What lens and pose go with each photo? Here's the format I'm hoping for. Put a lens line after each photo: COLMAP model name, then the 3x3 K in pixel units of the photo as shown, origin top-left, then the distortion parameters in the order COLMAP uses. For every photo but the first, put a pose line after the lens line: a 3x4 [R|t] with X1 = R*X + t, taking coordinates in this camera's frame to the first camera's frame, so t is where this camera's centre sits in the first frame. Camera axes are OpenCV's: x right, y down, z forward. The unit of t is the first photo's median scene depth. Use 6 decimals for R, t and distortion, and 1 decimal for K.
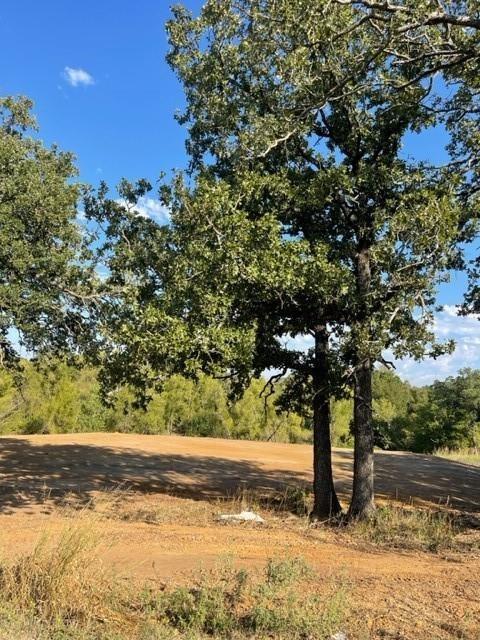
lens RADIAL K [[475.9, 0, 236.7], [0, 475.9, 324.8], [0, 0, 1]] dist [0.030621, -0.006374]
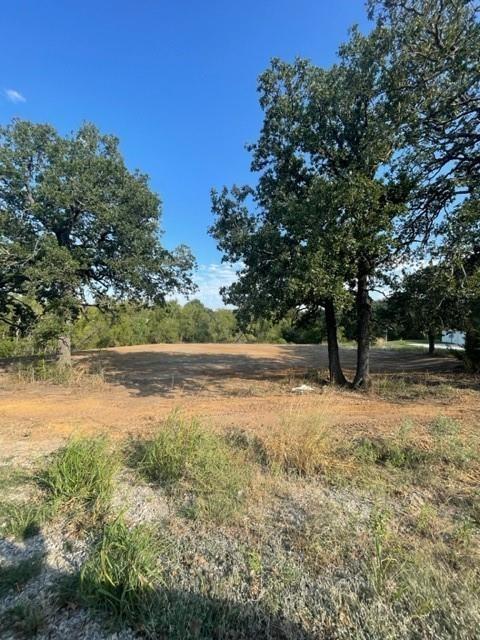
lens RADIAL K [[257.5, 0, 240.2], [0, 257.5, 316.3], [0, 0, 1]] dist [0.000361, -0.000742]
pose [[0.992242, -0.047593, 0.114854, -0.095531], [0.031504, 0.989925, 0.138042, -0.000857], [-0.120266, -0.133353, 0.983744, 0.037400]]
